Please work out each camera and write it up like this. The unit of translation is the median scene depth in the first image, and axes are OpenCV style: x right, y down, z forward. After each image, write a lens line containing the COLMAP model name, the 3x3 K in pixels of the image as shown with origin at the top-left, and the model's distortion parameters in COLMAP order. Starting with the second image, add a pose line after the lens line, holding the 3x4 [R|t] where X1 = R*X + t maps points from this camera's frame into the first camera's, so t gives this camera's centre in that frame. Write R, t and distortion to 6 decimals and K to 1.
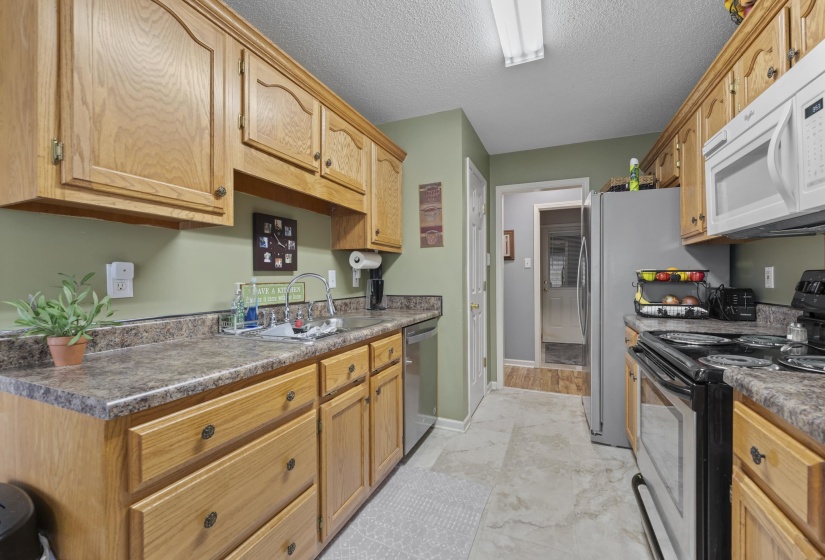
lens RADIAL K [[342.0, 0, 412.9], [0, 342.0, 278.8], [0, 0, 1]] dist [-0.003008, 0.000121]
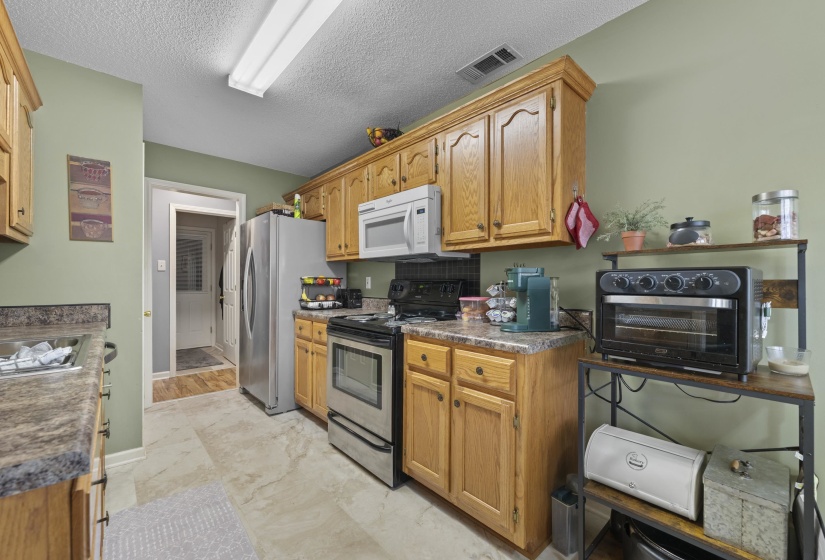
lens RADIAL K [[342.0, 0, 406.5], [0, 342.0, 283.5], [0, 0, 1]] dist [-0.003008, 0.000121]
pose [[0.433614, 0.003820, 0.901090, -0.414453], [-0.004329, 0.999988, -0.002156, 0.002481], [-0.901088, -0.002966, 0.433626, 0.025051]]
